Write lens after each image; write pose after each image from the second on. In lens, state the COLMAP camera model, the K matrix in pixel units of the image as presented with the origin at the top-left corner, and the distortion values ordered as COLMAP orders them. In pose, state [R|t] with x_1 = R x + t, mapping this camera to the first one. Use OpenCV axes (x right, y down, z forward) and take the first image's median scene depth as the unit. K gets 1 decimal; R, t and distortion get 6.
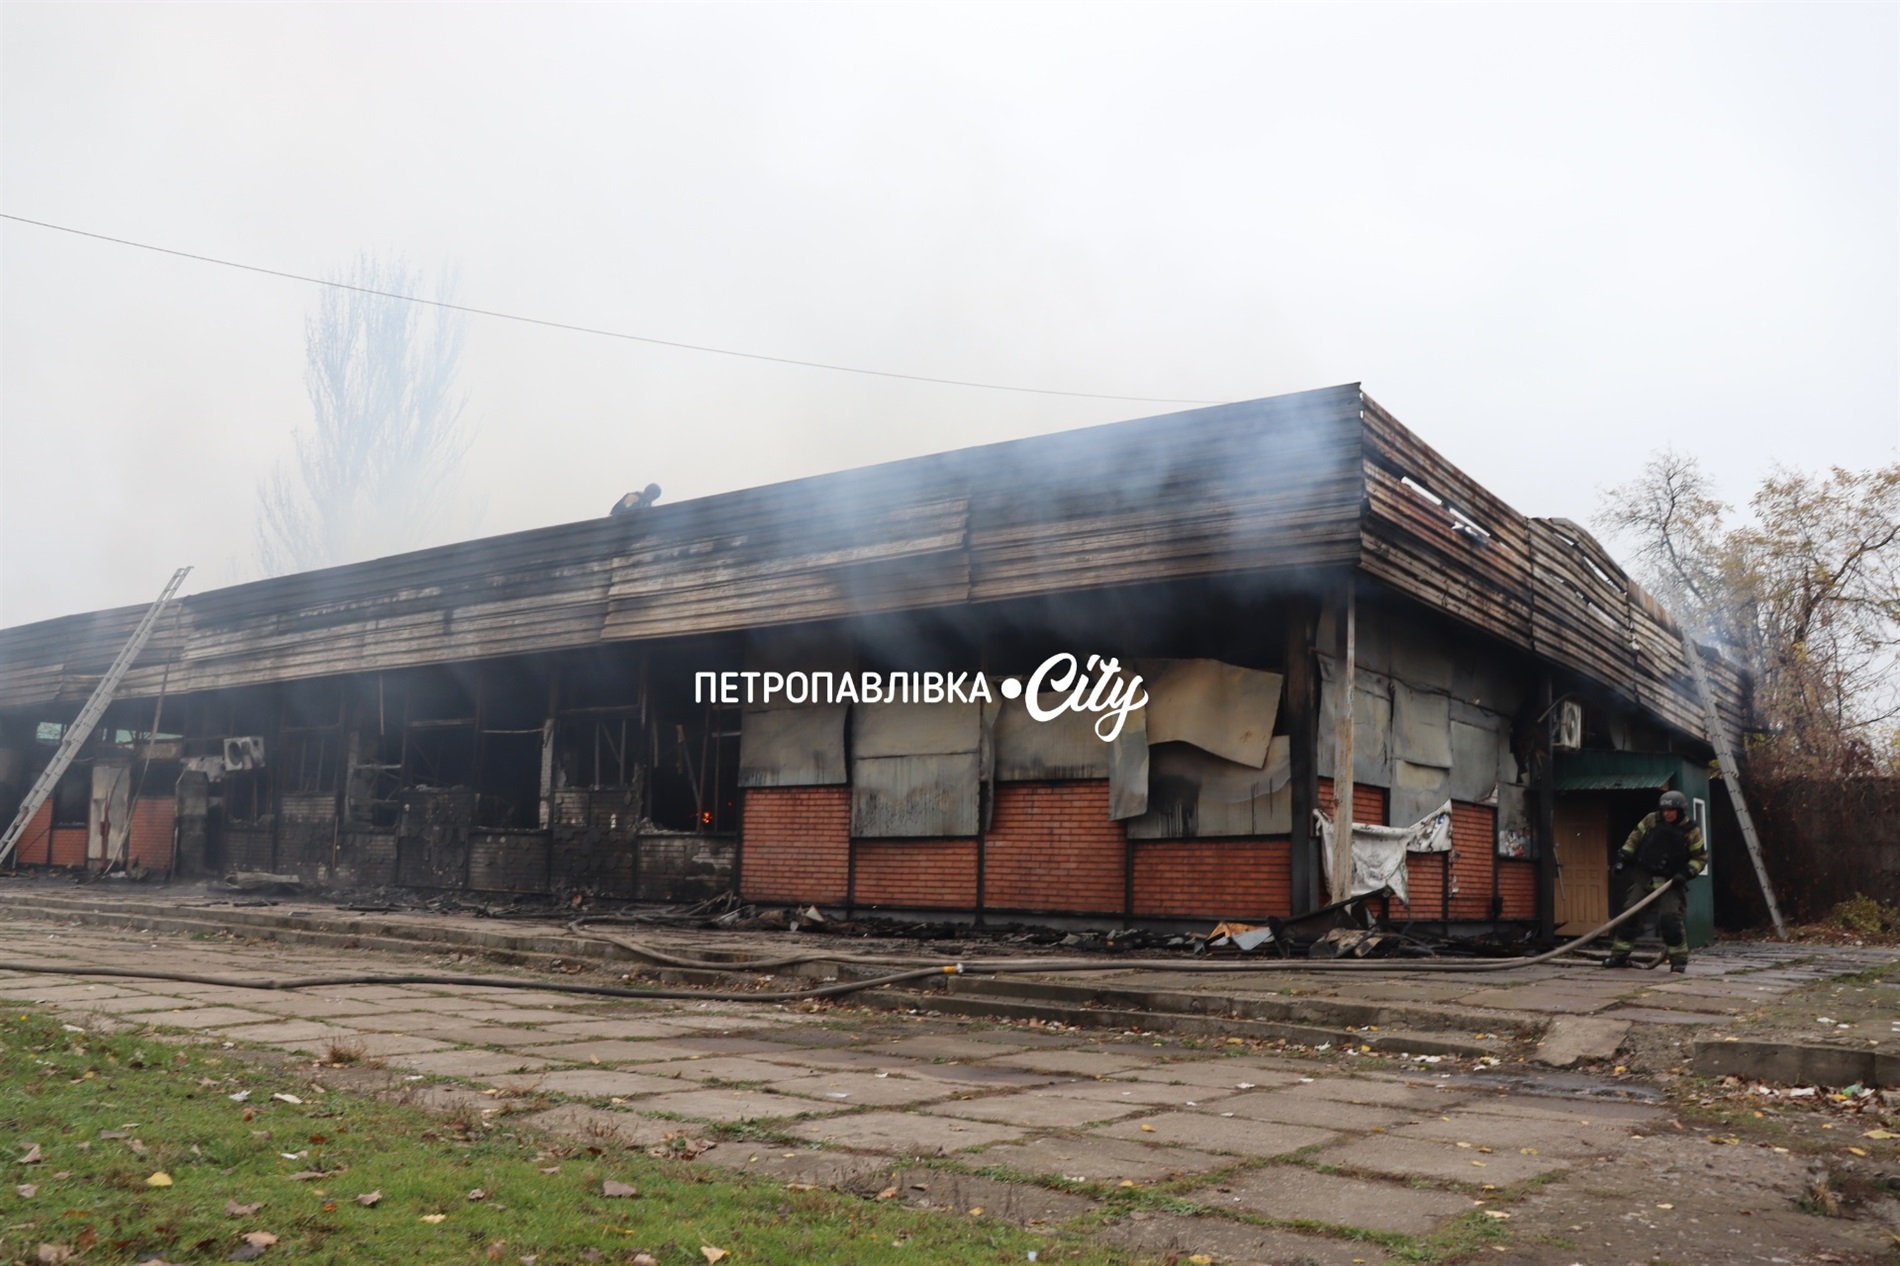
lens RADIAL K [[1575.5, 0, 960.4], [0, 1575.5, 631.9], [0, 0, 1]] dist [-0.127531, 0.067891]
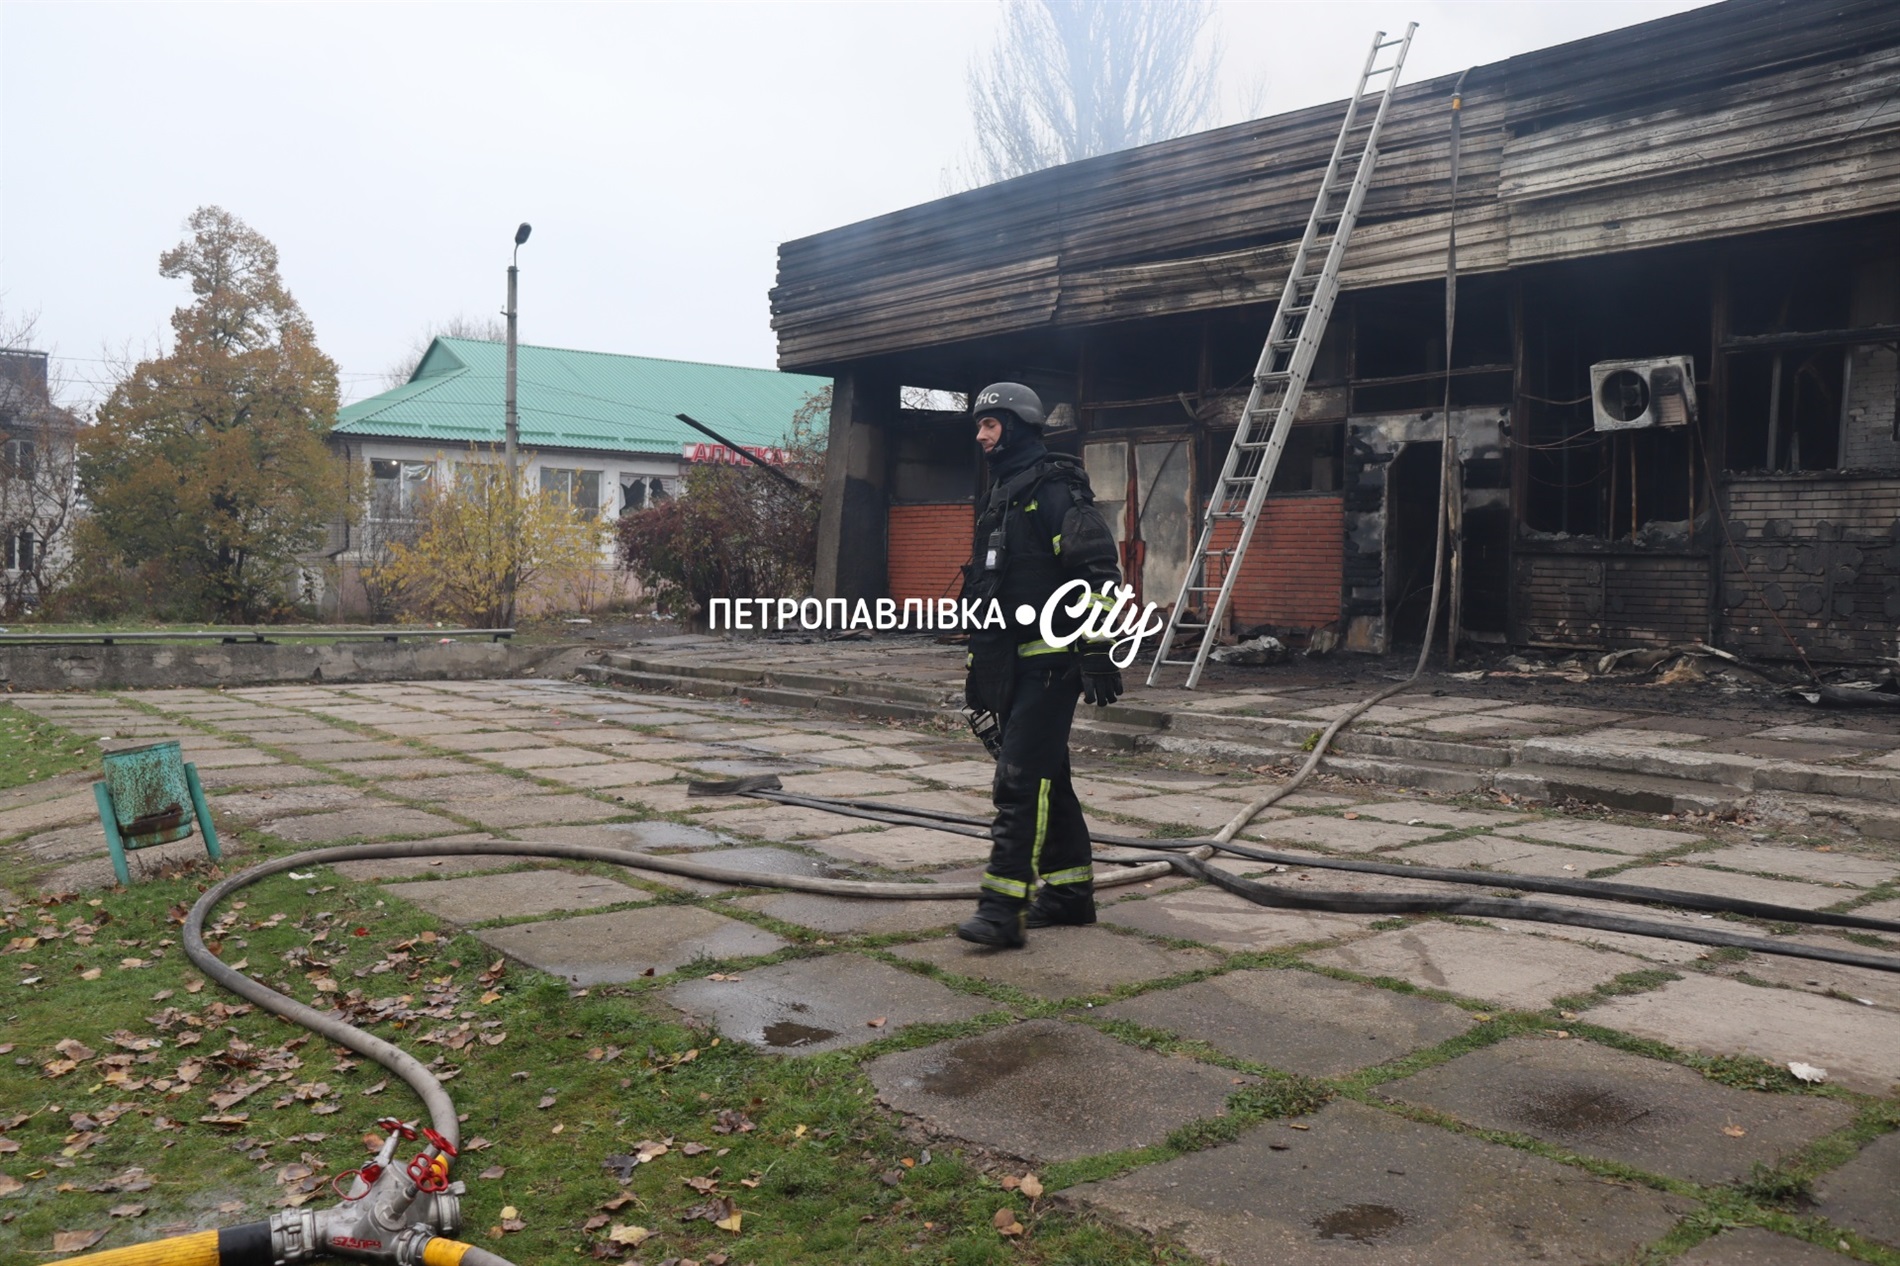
lens RADIAL K [[1596.0, 0, 949.8], [0, 1596.0, 632.9], [0, 0, 1]] dist [-0.119646, 0.082916]
pose [[0.973945, -0.005516, -0.226718, -0.811206], [0.049141, 0.981086, 0.187229, 0.073333], [0.221397, -0.193492, 0.955795, 0.689268]]
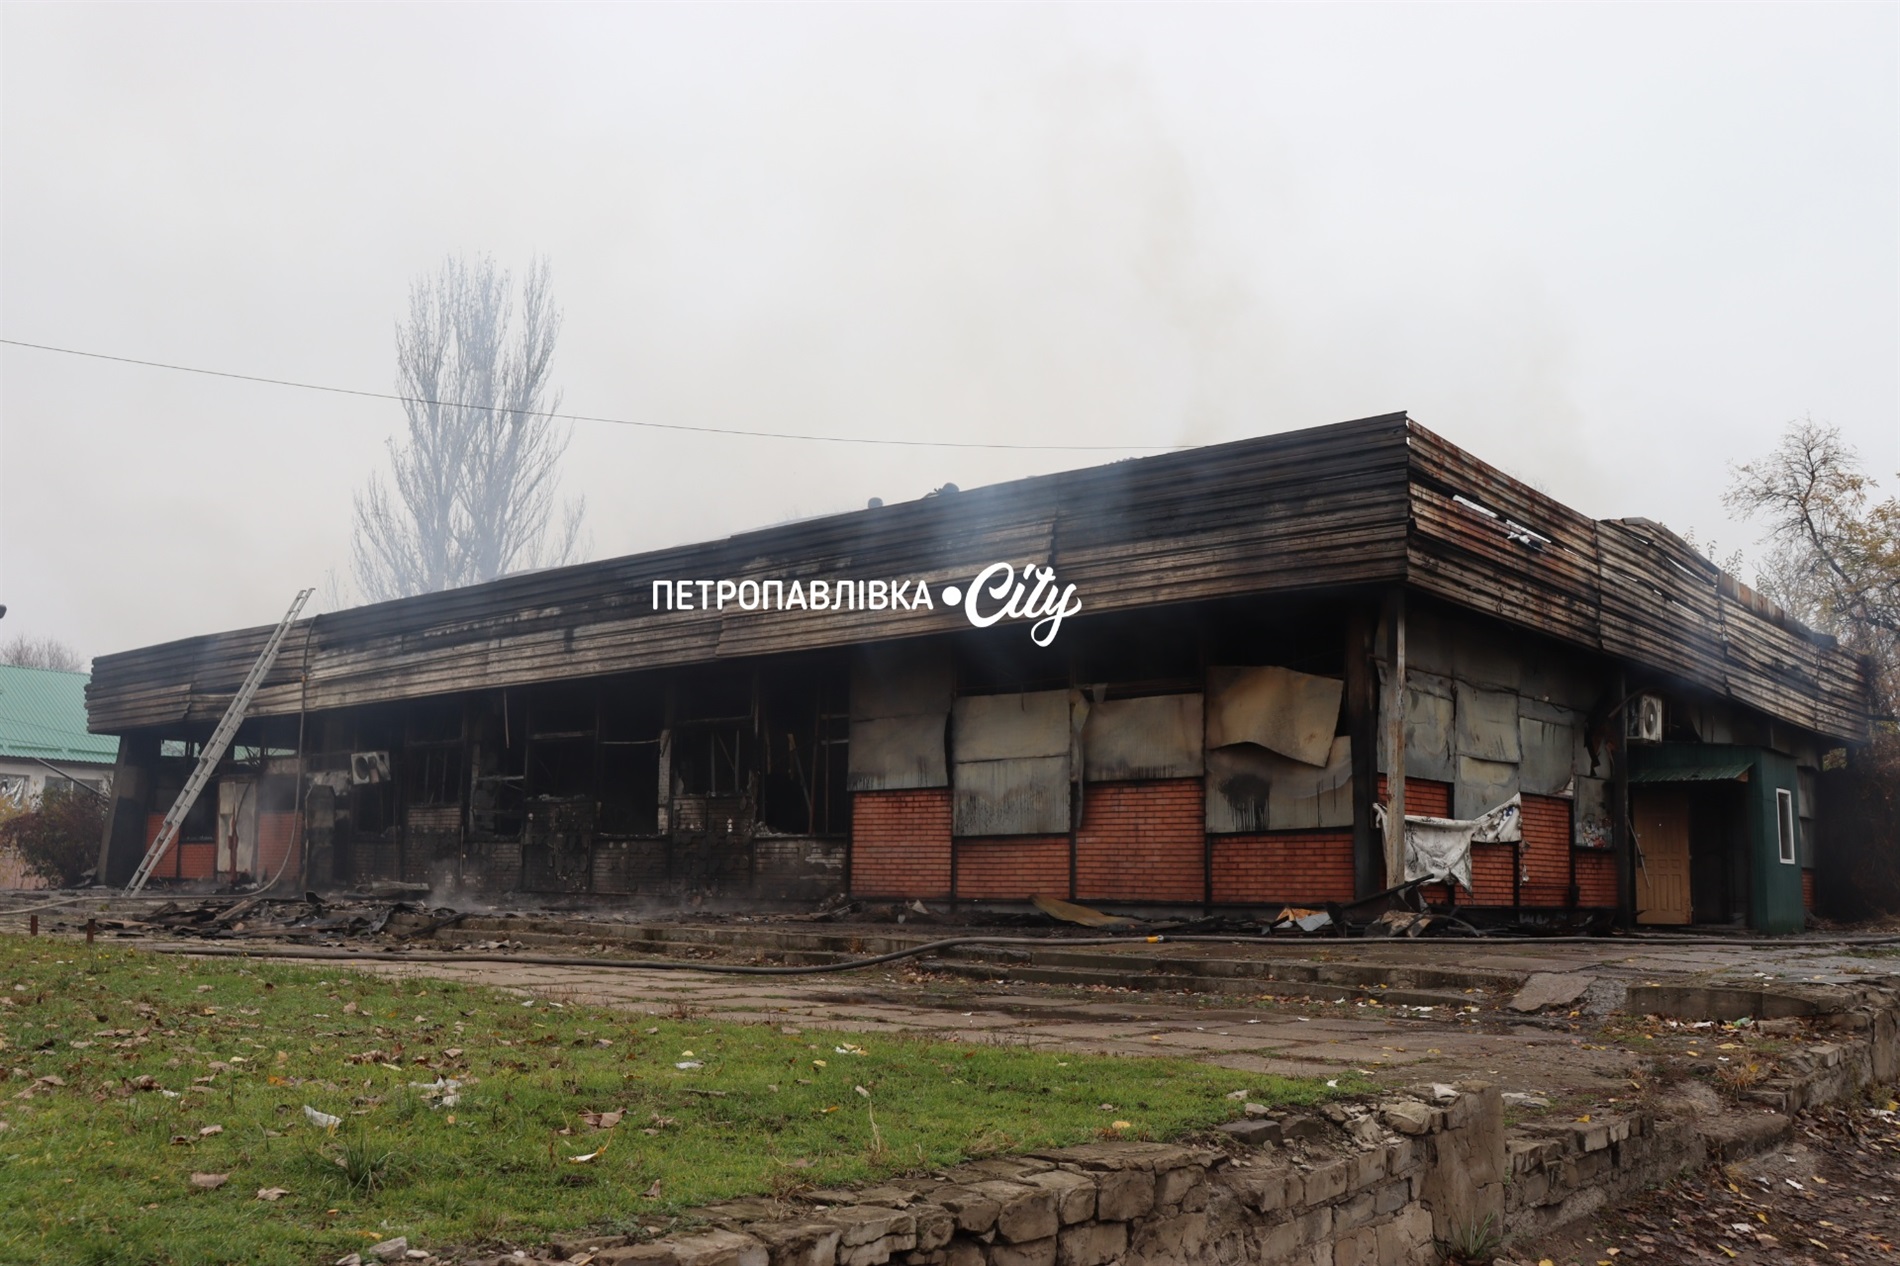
lens RADIAL K [[1711.0, 0, 954.2], [0, 1711.0, 640.1], [0, 0, 1]] dist [-0.103032, 0.009279]
pose [[0.997075, -0.021379, -0.073375, 0.019424], [0.022234, 0.999694, 0.010854, -0.015656], [0.073121, -0.012453, 0.997245, -0.159453]]
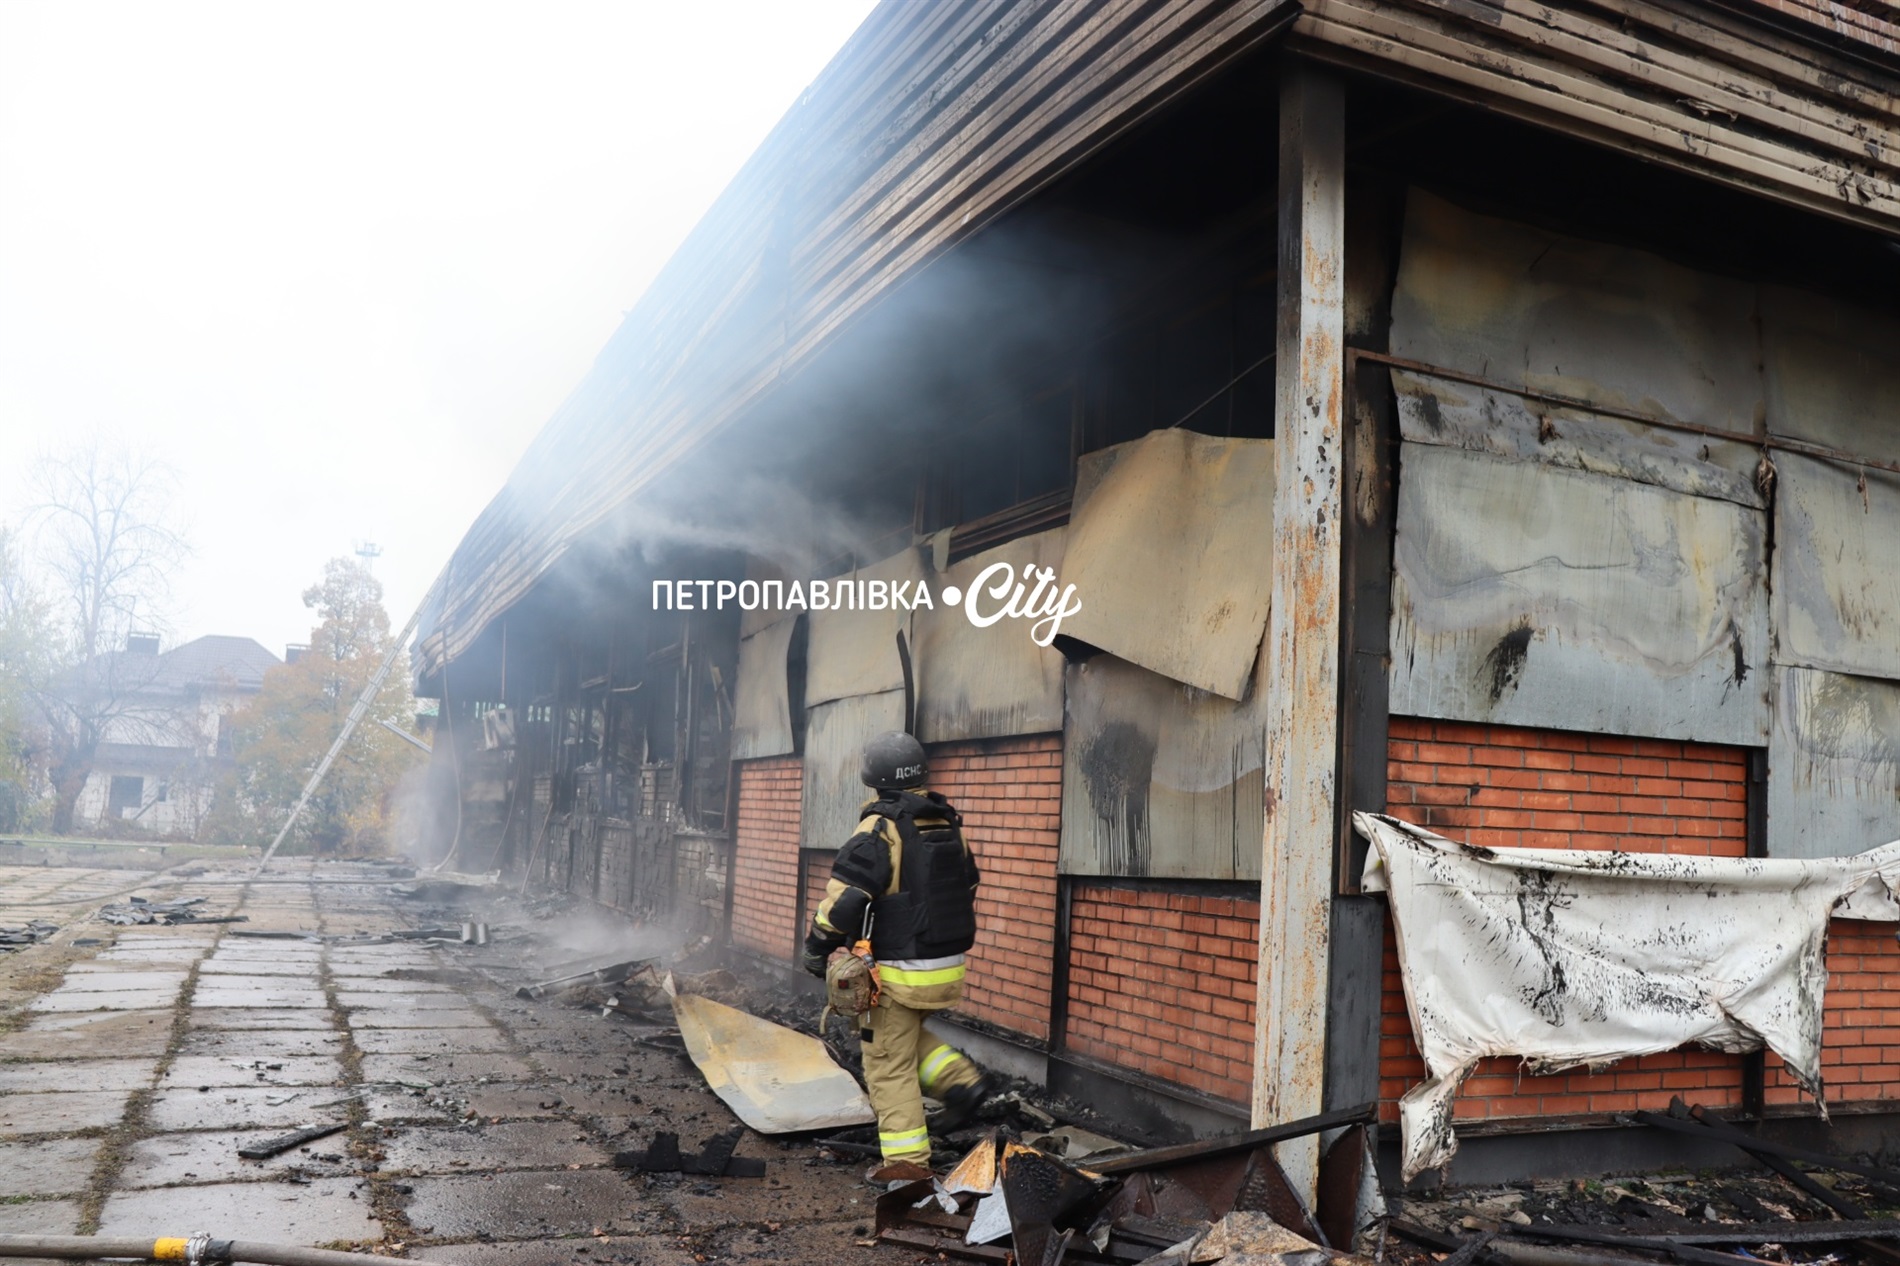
lens RADIAL K [[1596.0, 0, 935.7], [0, 1596.0, 637.0], [0, 0, 1]] dist [-0.119646, 0.082916]
pose [[0.864704, -0.048724, -0.499913, 0.257735], [0.059954, 0.998181, 0.006414, 0.053735], [0.498691, -0.035518, 0.866052, 0.524753]]
